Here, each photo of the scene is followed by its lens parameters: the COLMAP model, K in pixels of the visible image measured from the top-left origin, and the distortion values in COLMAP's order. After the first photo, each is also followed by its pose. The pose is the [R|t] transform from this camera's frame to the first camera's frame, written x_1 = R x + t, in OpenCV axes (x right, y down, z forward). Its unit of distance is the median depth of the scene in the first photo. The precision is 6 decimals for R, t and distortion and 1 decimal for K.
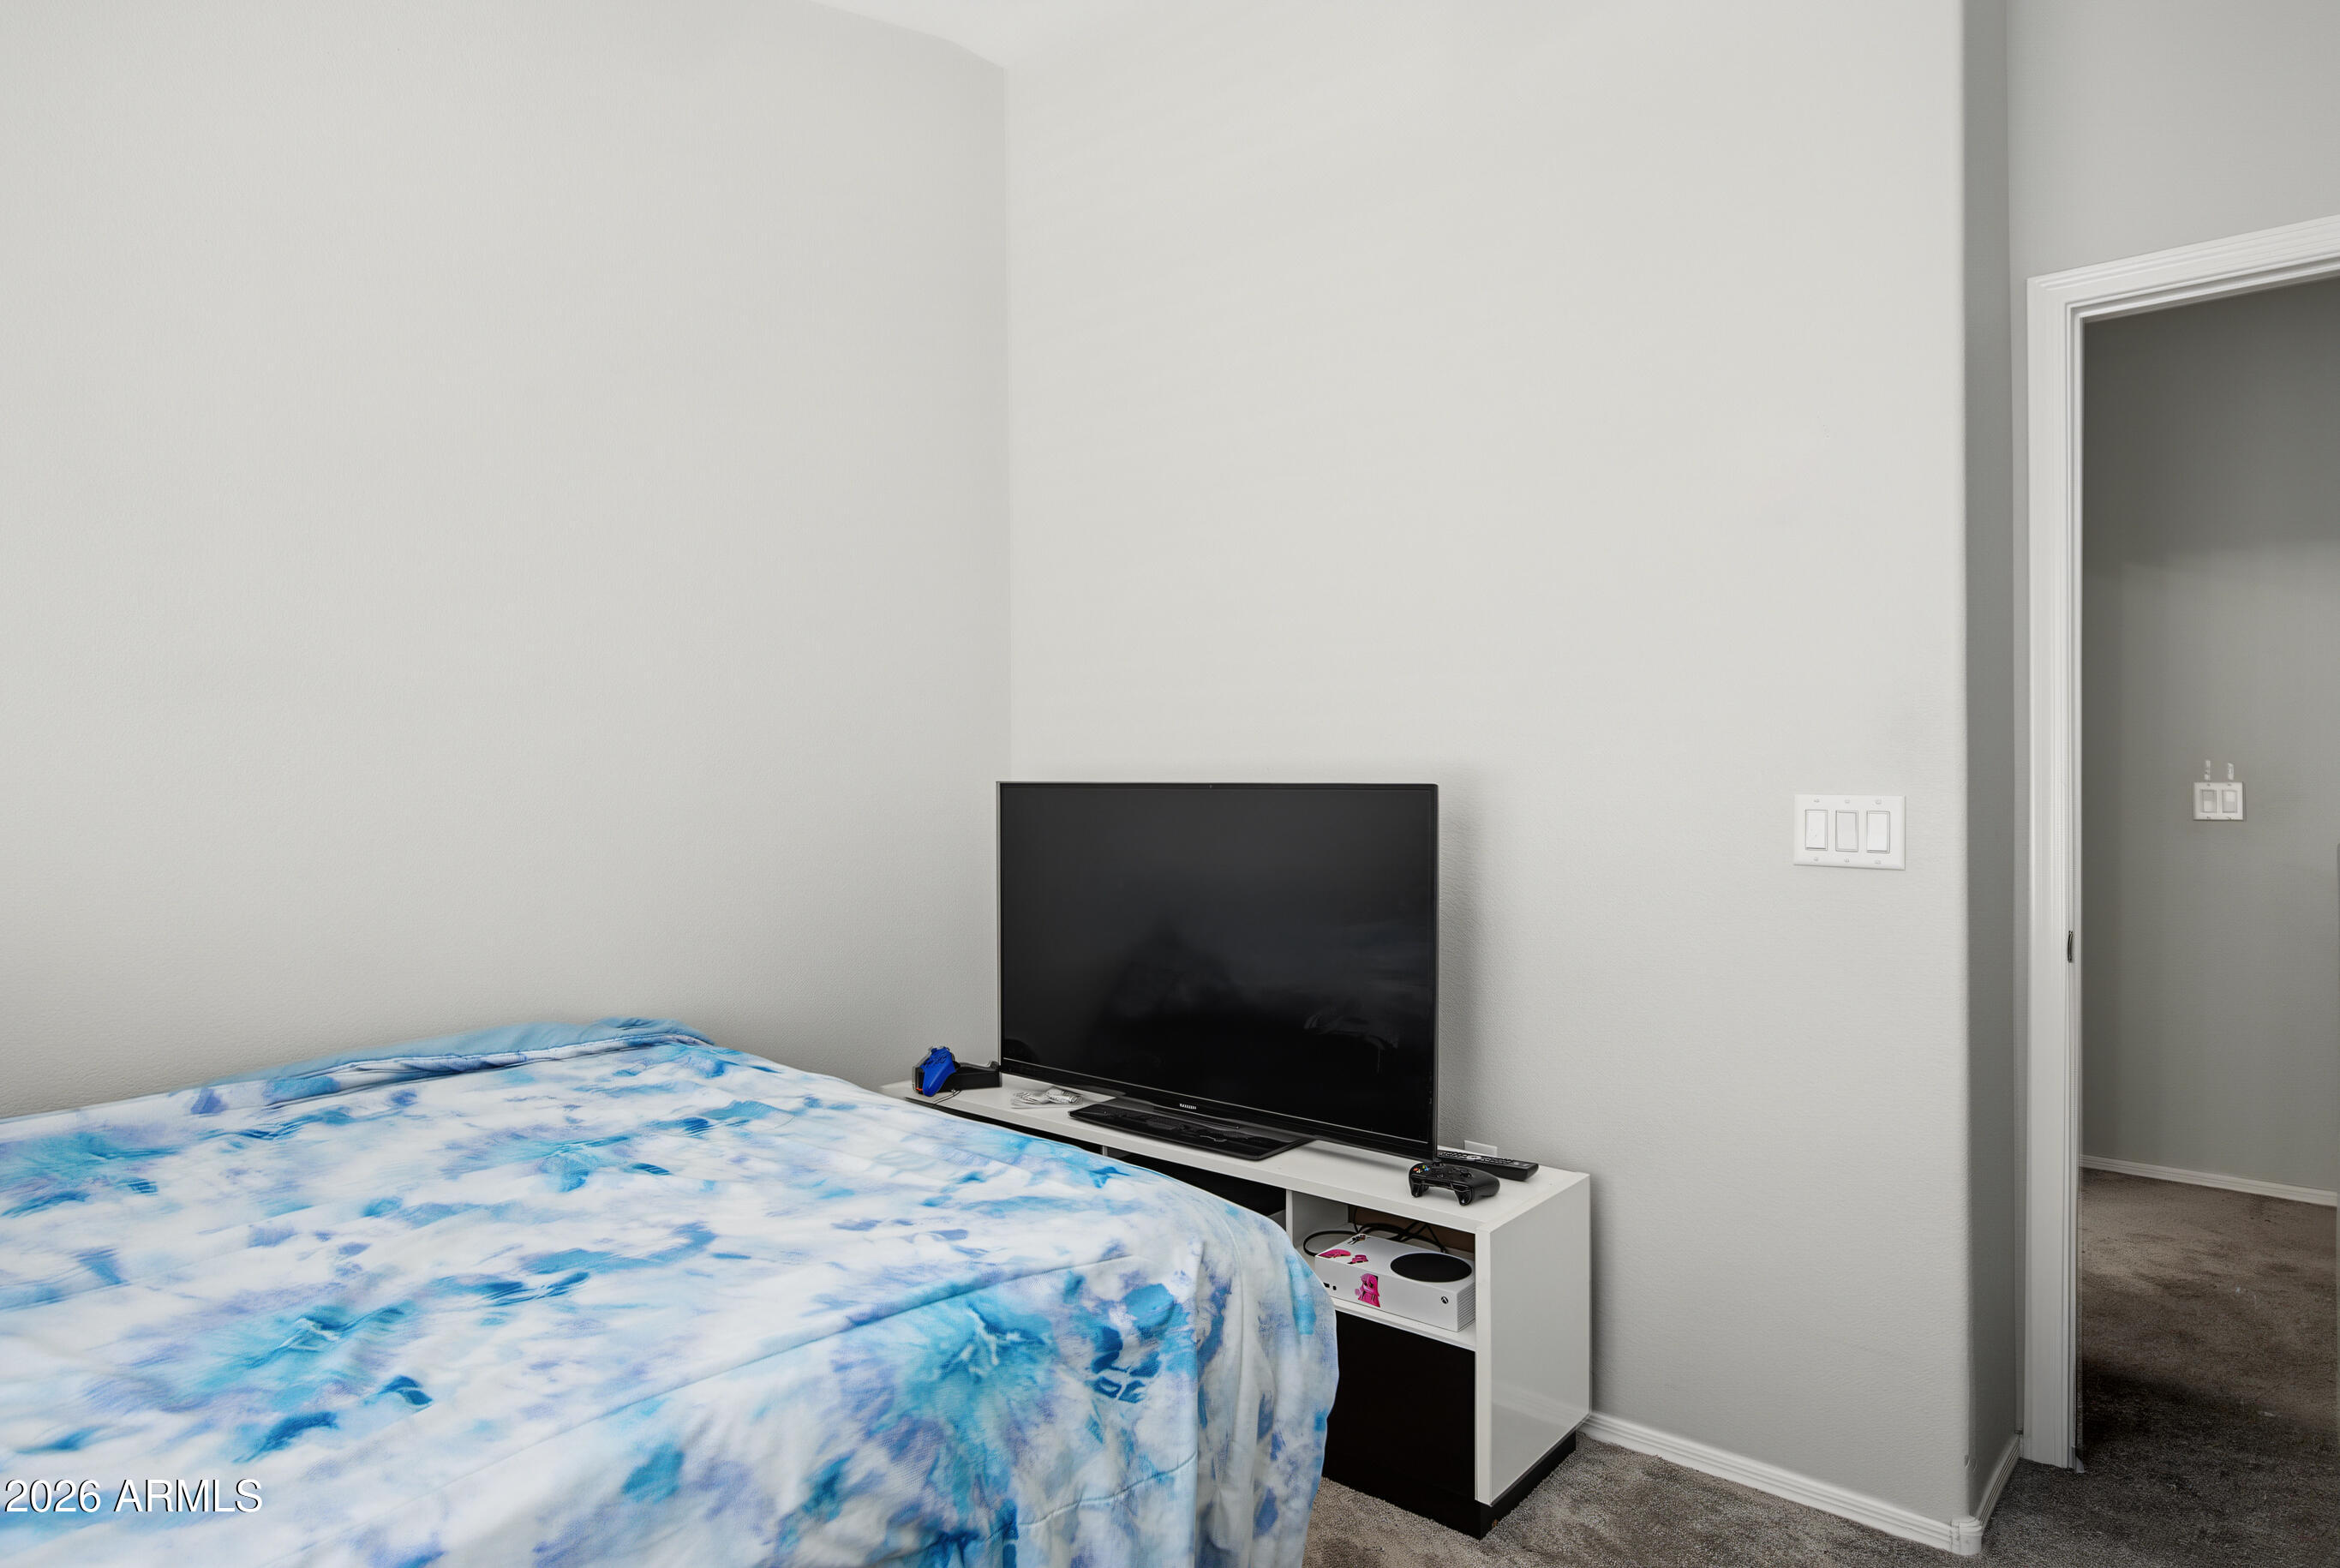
lens RADIAL K [[1300.5, 0, 1169.3], [0, 1300.5, 783.9], [0, 0, 1]] dist [0.004275, 0.000712]
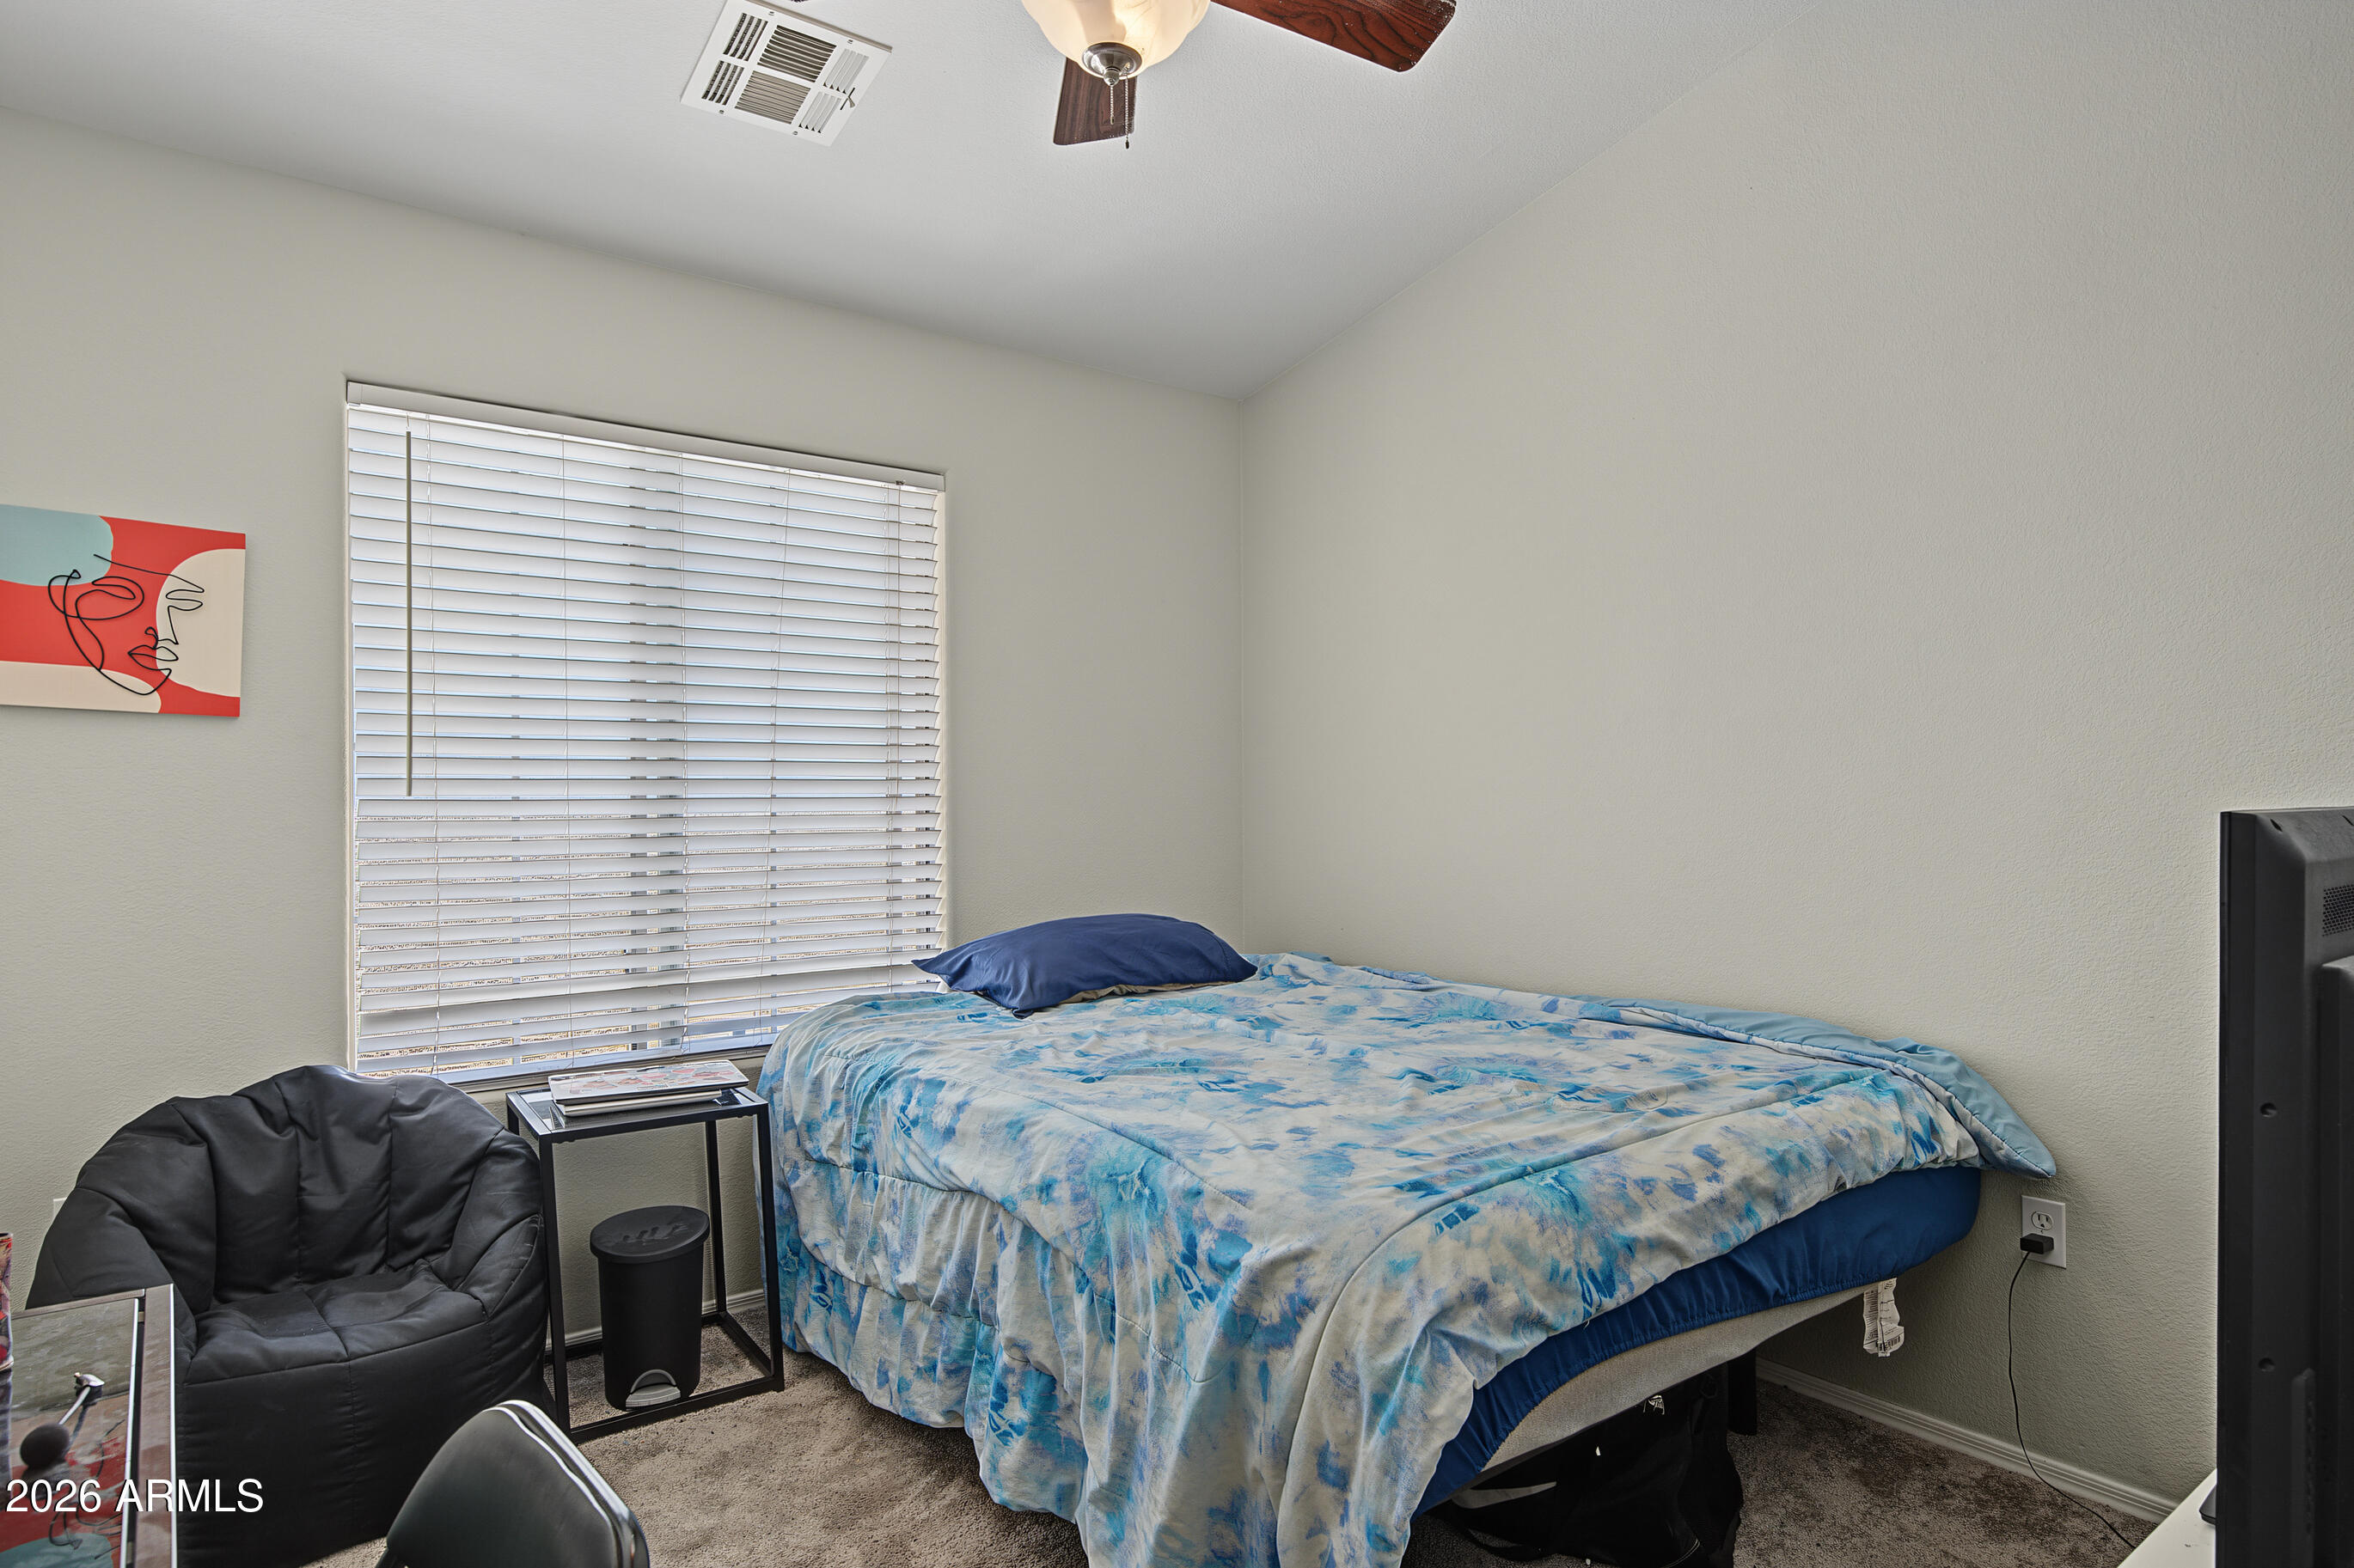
lens RADIAL K [[1308.1, 0, 1176.1], [0, 1308.1, 786.4], [0, 0, 1]] dist [0.004275, 0.000712]
pose [[-0.210911, -0.001464, -0.977504, 1.175448], [-0.000161, 0.999999, -0.001463, -0.012592], [0.977505, -0.000151, -0.210911, 1.237589]]
